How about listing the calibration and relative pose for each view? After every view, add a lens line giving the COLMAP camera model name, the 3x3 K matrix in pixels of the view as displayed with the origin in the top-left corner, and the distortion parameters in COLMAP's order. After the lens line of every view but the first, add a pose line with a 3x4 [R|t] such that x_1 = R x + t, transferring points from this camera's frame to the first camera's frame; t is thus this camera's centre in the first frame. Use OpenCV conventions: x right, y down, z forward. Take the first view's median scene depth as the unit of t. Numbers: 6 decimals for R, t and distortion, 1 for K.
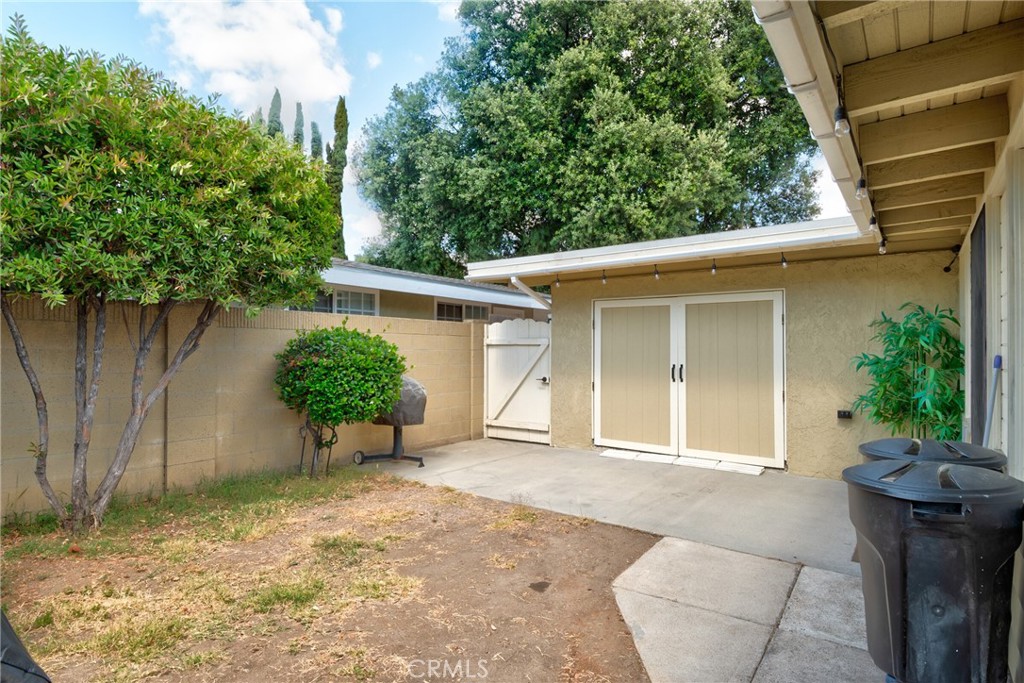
lens RADIAL K [[531.4, 0, 523.5], [0, 531.4, 349.0], [0, 0, 1]] dist [0.059322, -0.060868]
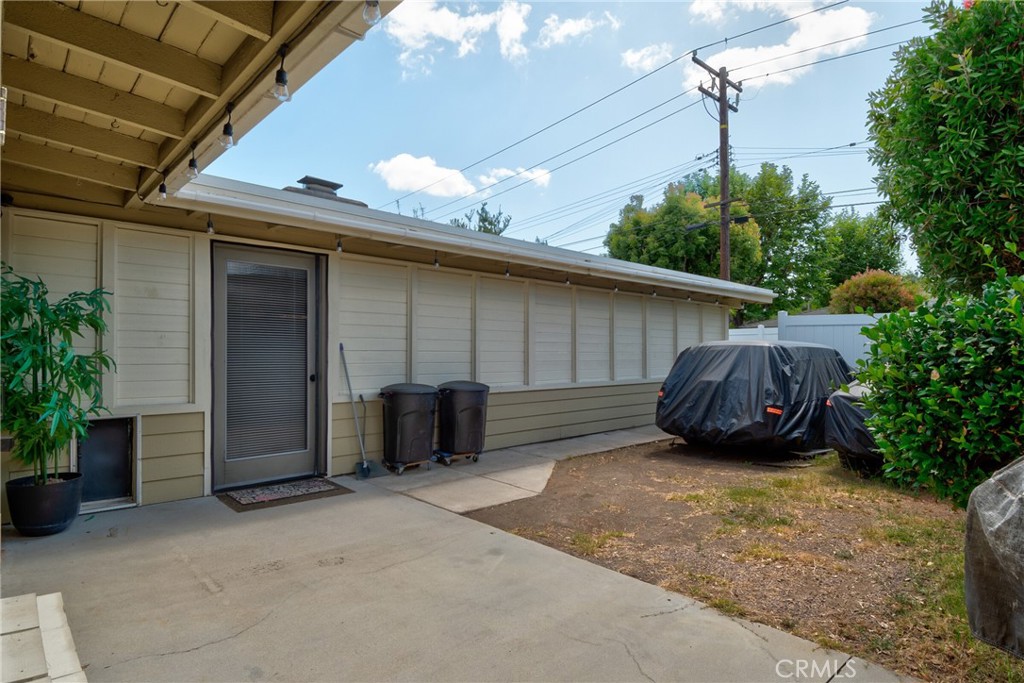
lens RADIAL K [[553.9, 0, 535.9], [0, 553.9, 351.3], [0, 0, 1]] dist [0.028720, -0.000340]
pose [[-0.986295, -0.011215, 0.164611, -0.073319], [-0.012908, 0.999874, -0.009217, 0.042156], [-0.164487, -0.011216, -0.986316, 2.343302]]
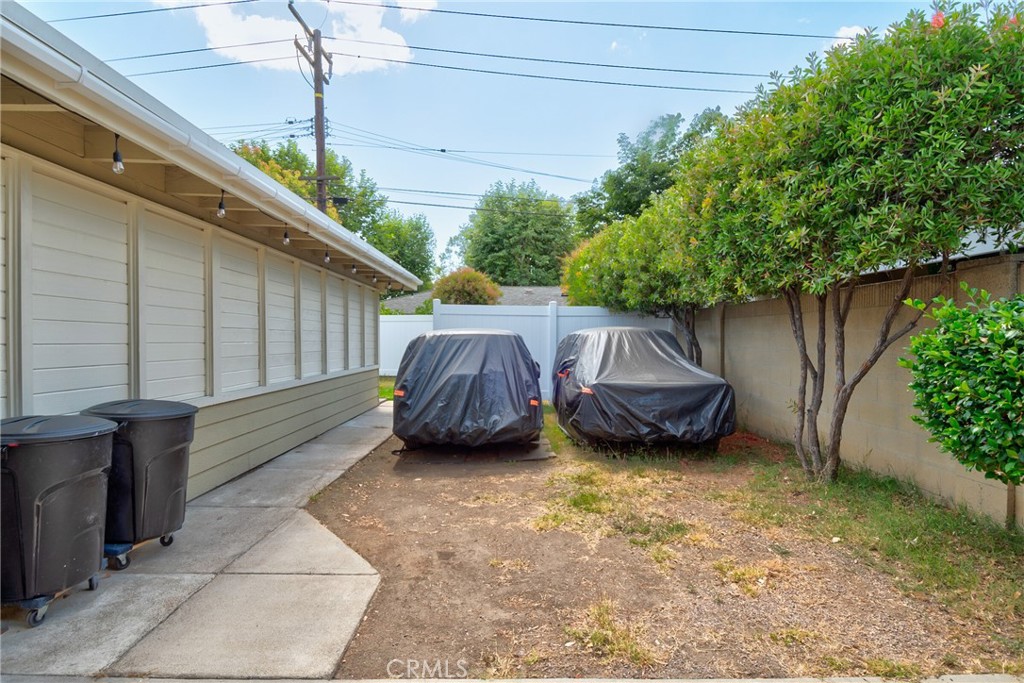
lens RADIAL K [[531.4, 0, 523.5], [0, 531.4, 349.0], [0, 0, 1]] dist [0.059322, -0.060868]
pose [[-0.797484, 0.001057, -0.603339, 0.488229], [-0.004034, 0.999967, 0.007083, 0.027944], [0.603326, 0.008082, -0.797453, 1.739763]]
